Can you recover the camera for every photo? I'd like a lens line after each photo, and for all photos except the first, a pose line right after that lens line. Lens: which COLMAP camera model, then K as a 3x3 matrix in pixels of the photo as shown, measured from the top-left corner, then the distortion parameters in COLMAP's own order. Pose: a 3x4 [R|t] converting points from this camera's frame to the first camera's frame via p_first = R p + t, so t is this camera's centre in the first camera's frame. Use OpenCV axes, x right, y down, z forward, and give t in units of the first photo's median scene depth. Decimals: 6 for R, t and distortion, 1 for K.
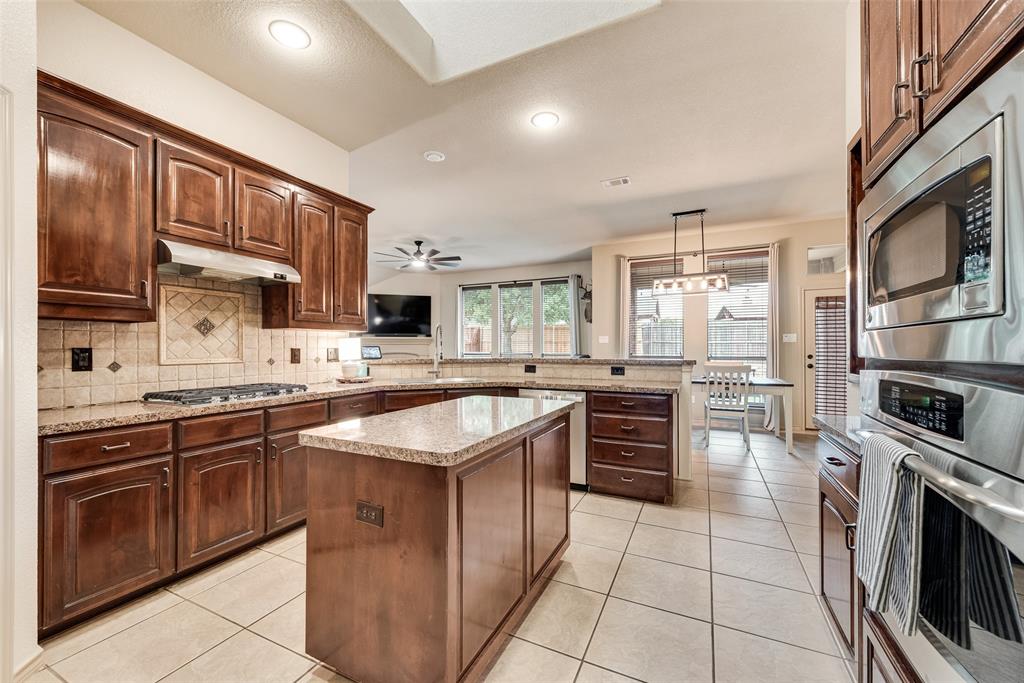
lens RADIAL K [[403.8, 0, 511.6], [0, 403.8, 348.8], [0, 0, 1]] dist [0.003852, -0.000822]
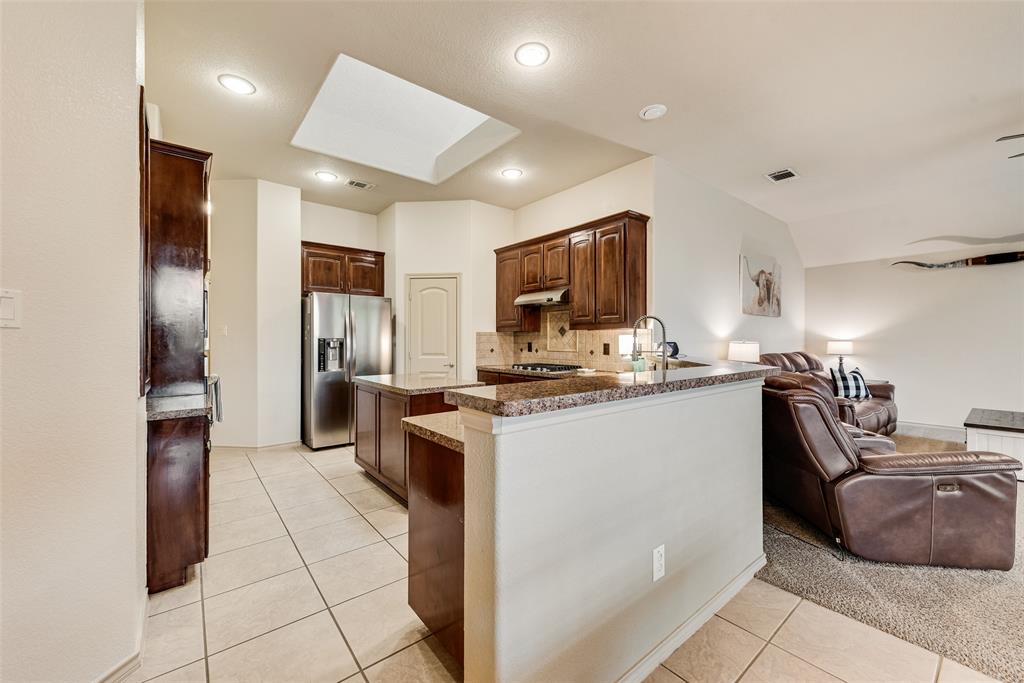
lens RADIAL K [[403.8, 0, 506.4], [0, 403.8, 339.4], [0, 0, 1]] dist [0.003852, -0.000822]
pose [[-0.438474, -0.002205, -0.898741, 0.623835], [-0.002052, 0.999997, -0.001452, -0.009107], [0.898742, 0.001208, -0.438477, 0.998536]]
